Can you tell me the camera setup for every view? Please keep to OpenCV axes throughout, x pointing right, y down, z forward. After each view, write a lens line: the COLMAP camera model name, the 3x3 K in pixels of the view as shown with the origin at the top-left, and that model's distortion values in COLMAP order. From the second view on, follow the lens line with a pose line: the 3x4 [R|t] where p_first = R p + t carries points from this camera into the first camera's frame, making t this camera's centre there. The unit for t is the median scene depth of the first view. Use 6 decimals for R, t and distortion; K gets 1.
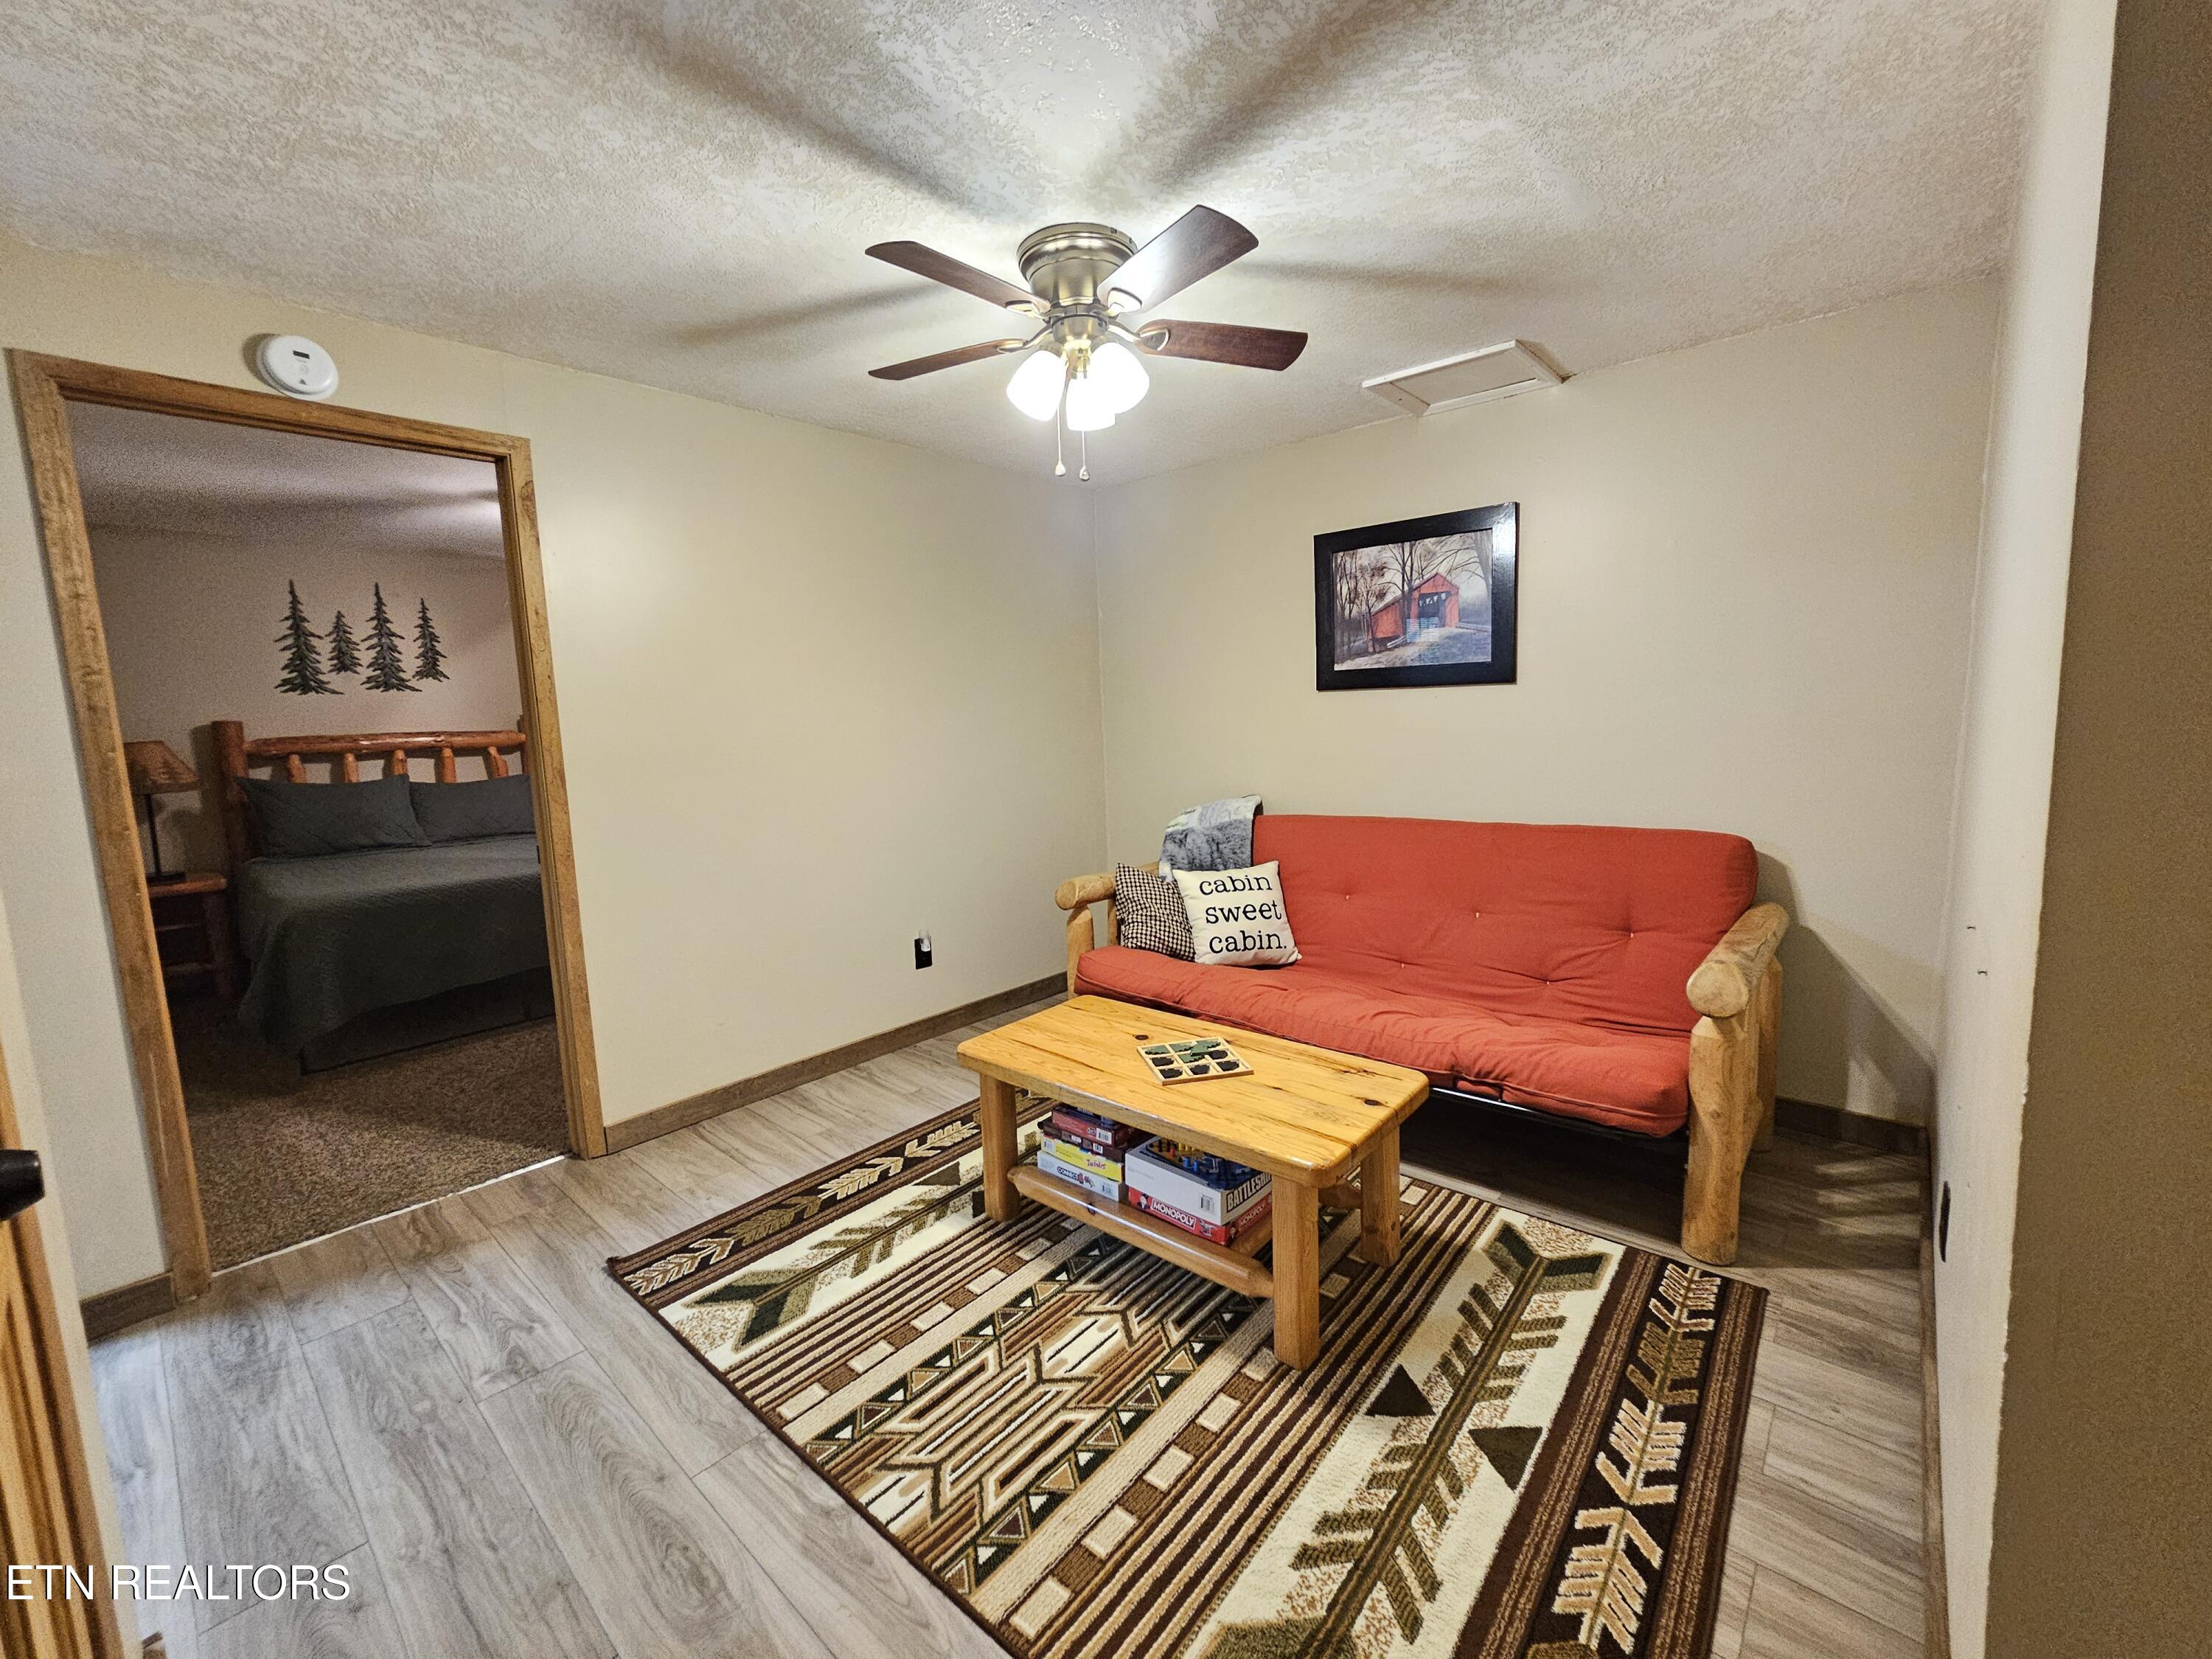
lens RADIAL K [[911.8, 0, 1105.0], [0, 911.8, 821.4], [0, 0, 1]] dist [-0.004293, 0.001261]
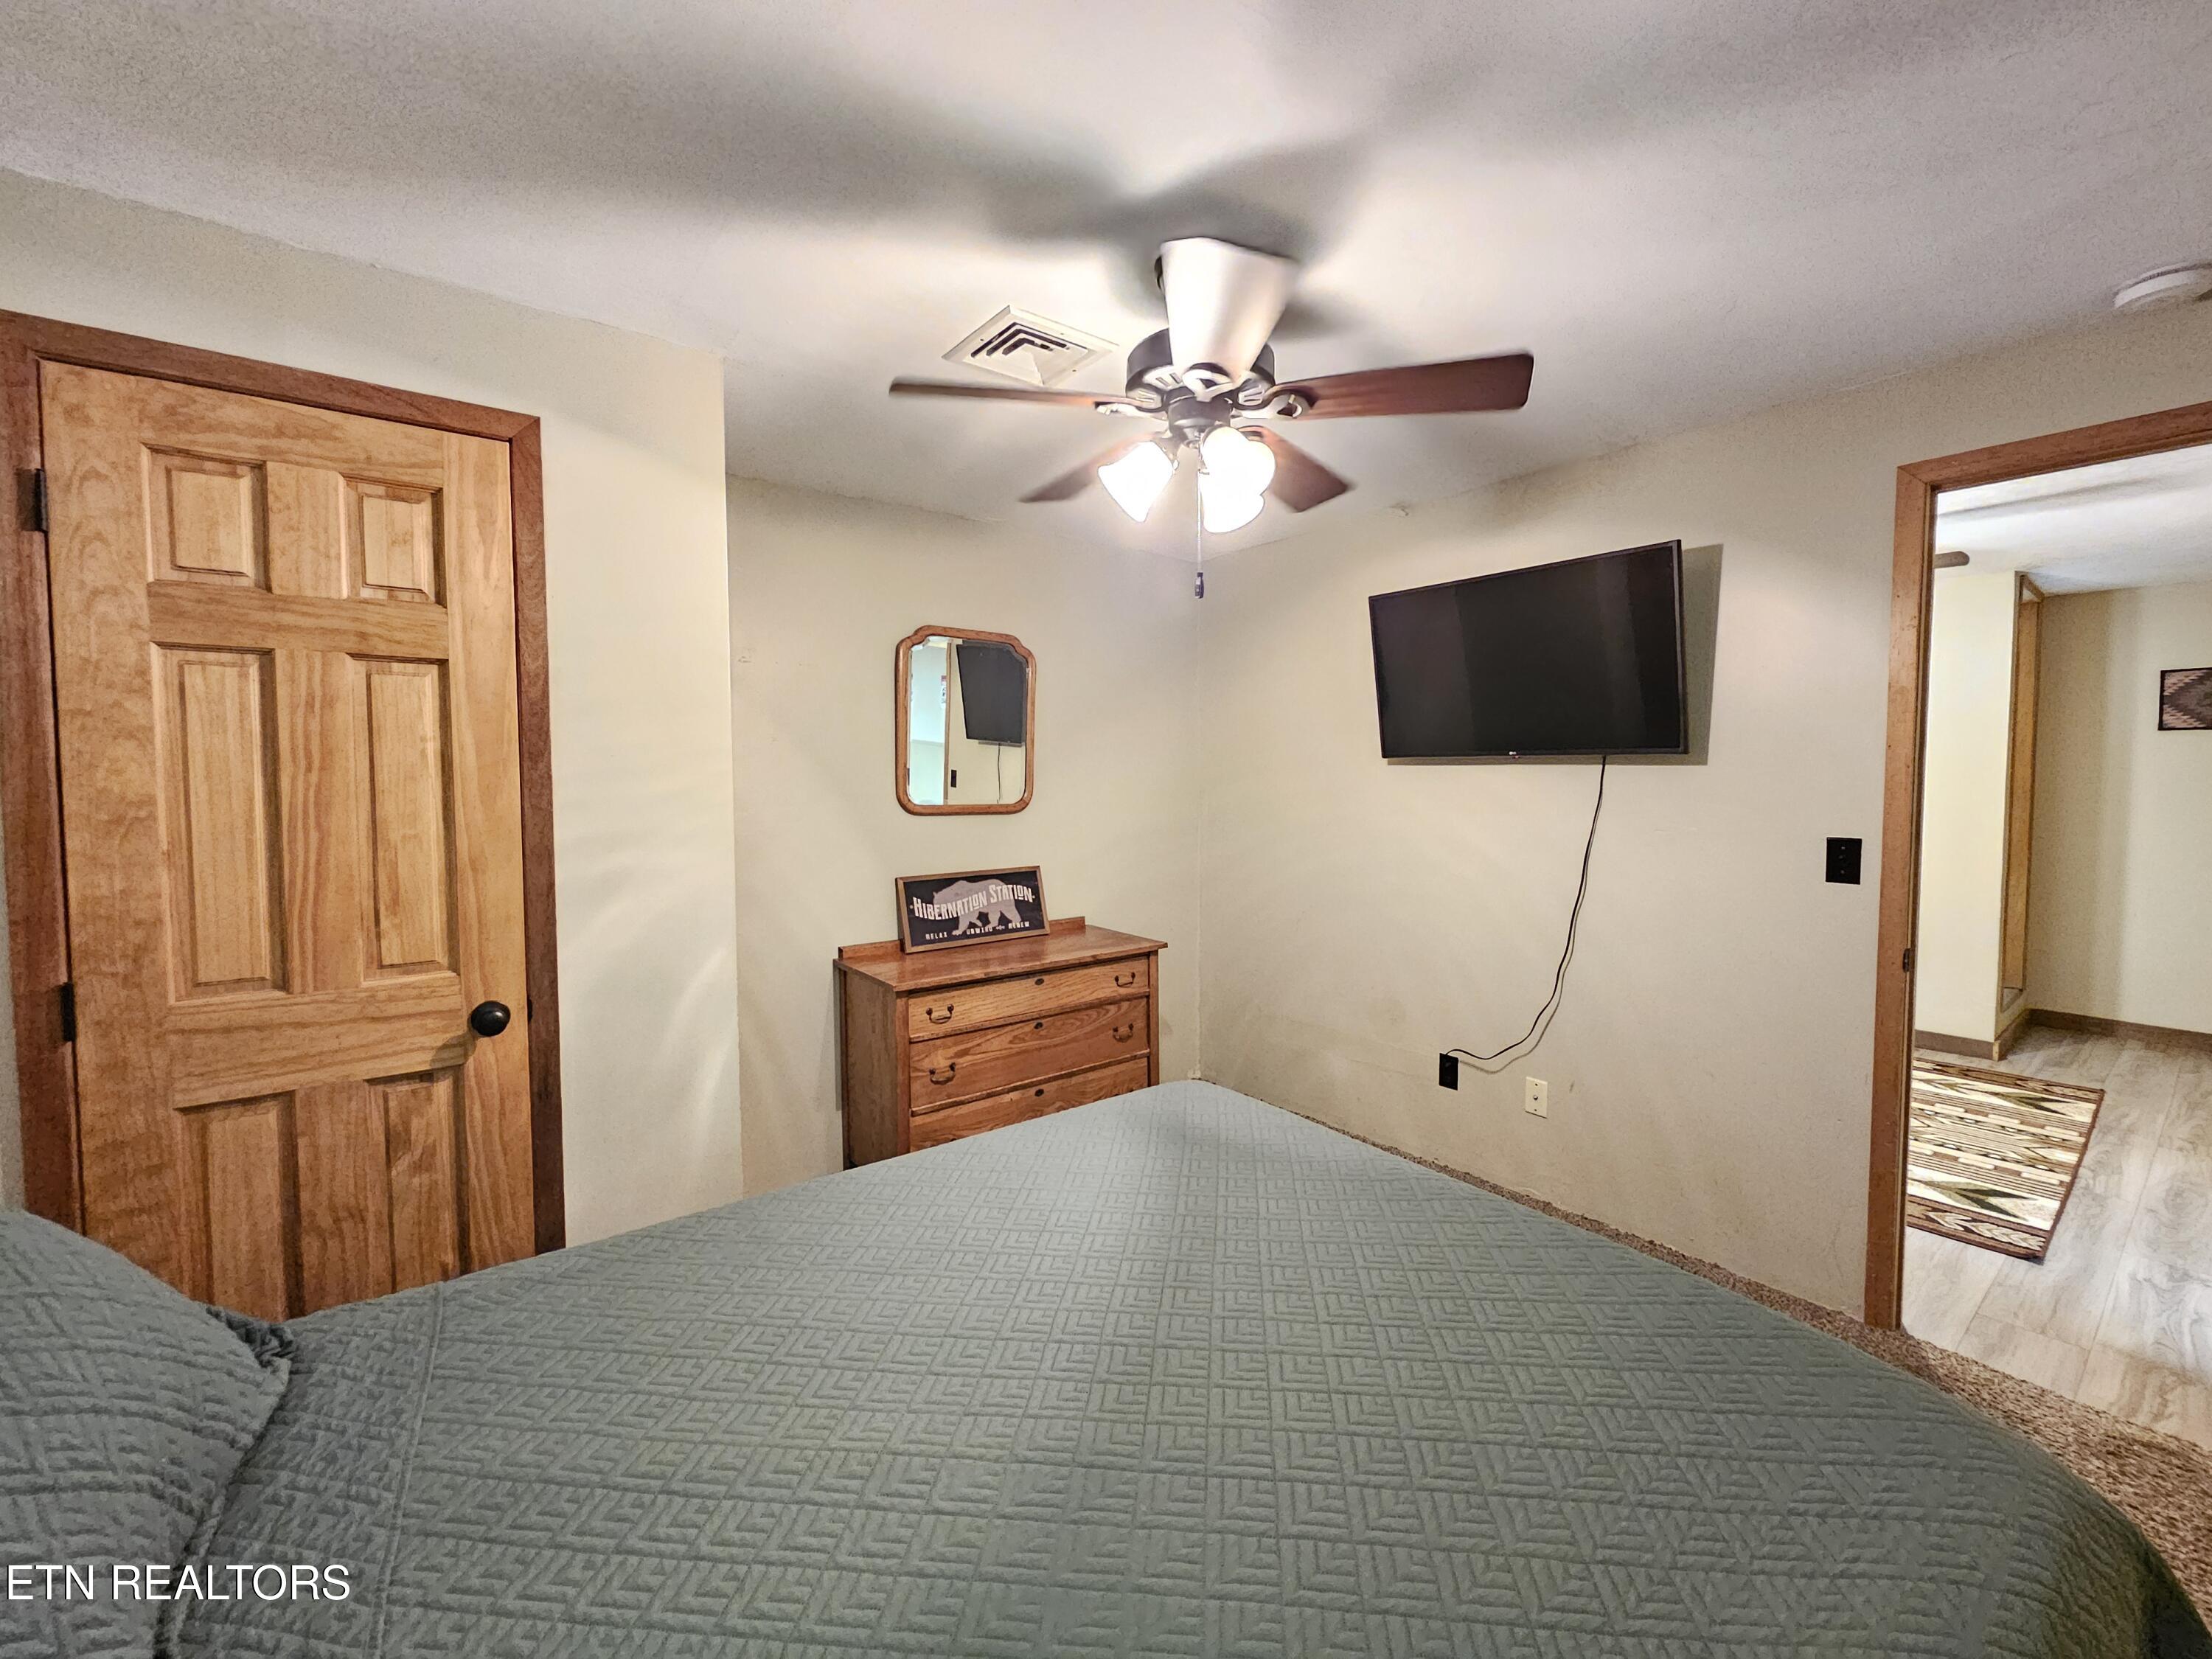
lens RADIAL K [[911.8, 0, 1105.0], [0, 911.8, 821.4], [0, 0, 1]] dist [-0.004293, 0.001261]
pose [[0.180498, -0.019386, 0.983384, -1.724991], [0.122987, 0.992404, -0.003010, -0.189326], [-0.975856, 0.121487, 0.181512, 1.719840]]
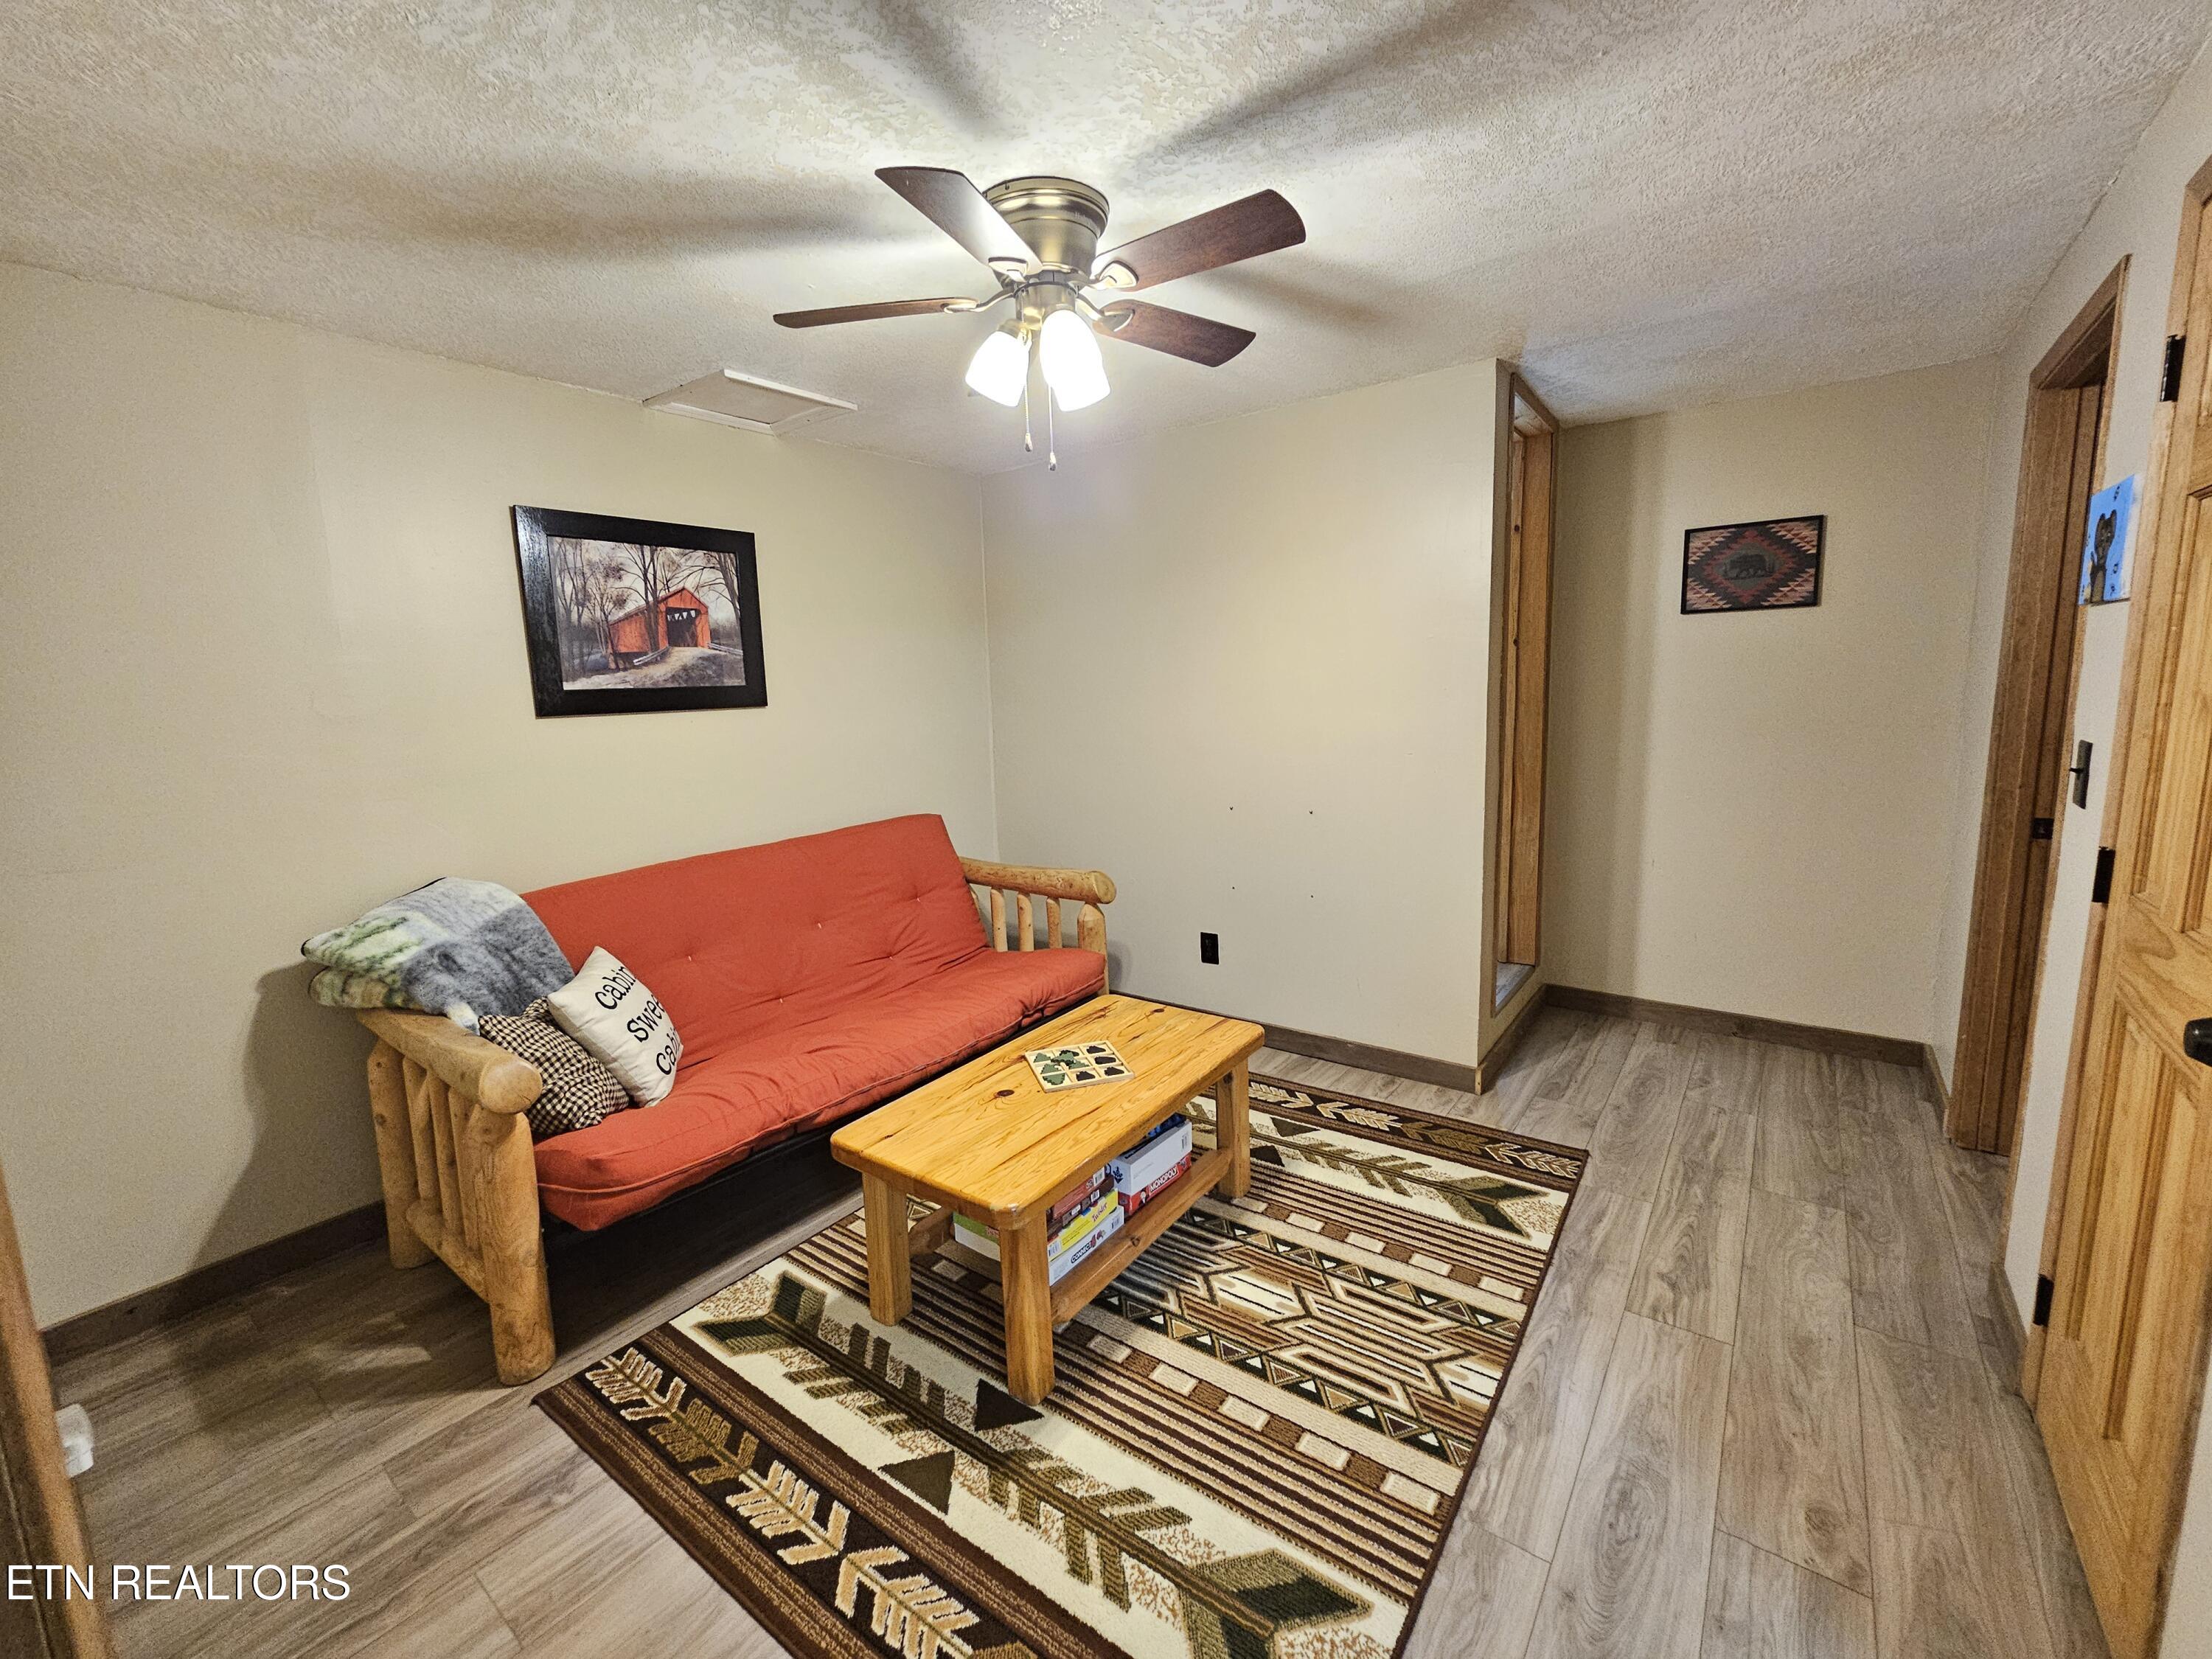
lens RADIAL K [[911.8, 0, 1105.0], [0, 911.8, 821.4], [0, 0, 1]] dist [-0.004293, 0.001261]
pose [[-0.077142, -0.115671, 0.990288, -0.812975], [0.159821, 0.978968, 0.126798, -0.120305], [-0.984127, 0.168051, -0.057033, 0.901661]]
